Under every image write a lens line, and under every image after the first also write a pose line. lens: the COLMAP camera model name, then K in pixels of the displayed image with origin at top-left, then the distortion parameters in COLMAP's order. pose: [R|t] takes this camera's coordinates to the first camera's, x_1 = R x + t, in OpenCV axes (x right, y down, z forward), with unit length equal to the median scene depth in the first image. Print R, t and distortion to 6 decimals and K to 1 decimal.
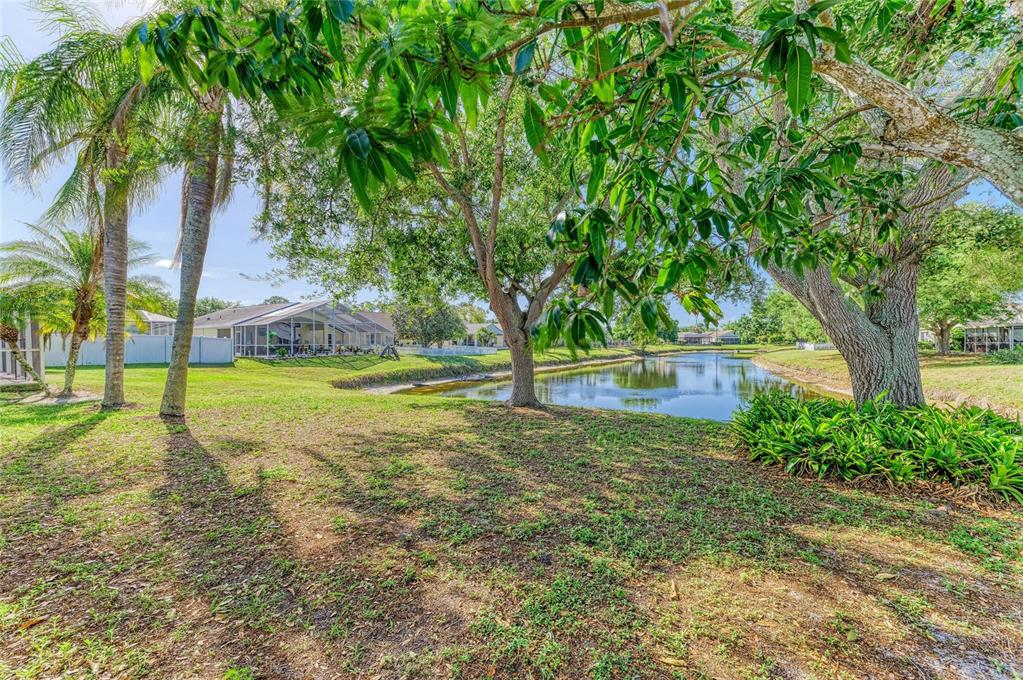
lens RADIAL K [[403.7, 0, 512.3], [0, 403.7, 341.3], [0, 0, 1]] dist [0.001660, 0.000044]
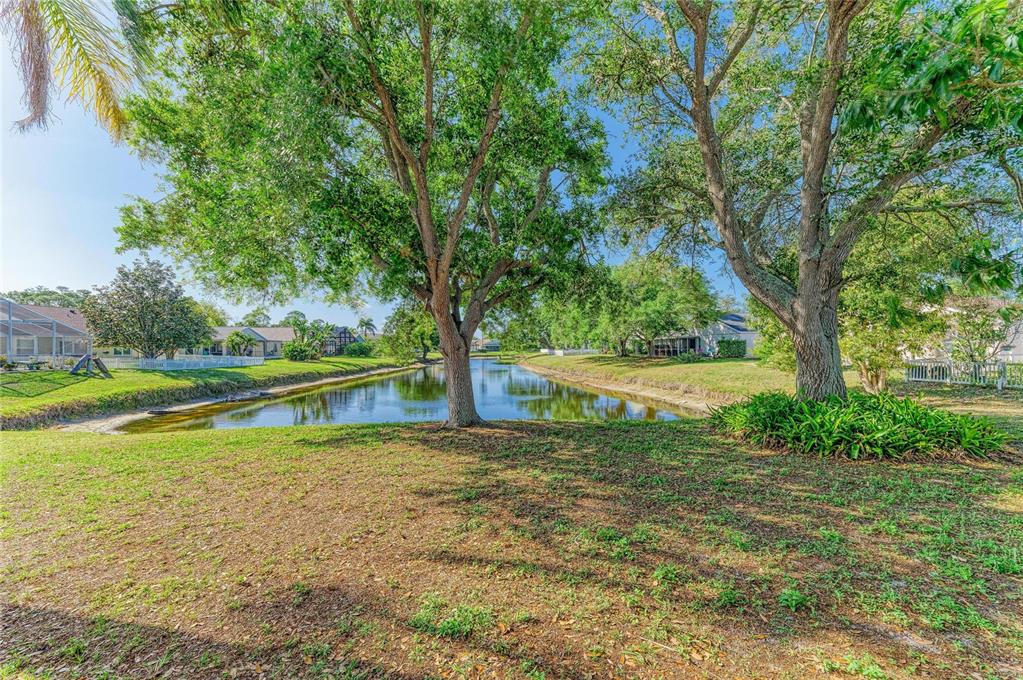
lens RADIAL K [[403.7, 0, 509.8], [0, 403.7, 343.6], [0, 0, 1]] dist [0.001660, 0.000044]
pose [[0.828319, 0.004659, 0.560238, -0.096517], [0.002777, 0.999919, -0.012421, 0.000167], [-0.560250, 0.011844, 0.828239, 0.067830]]
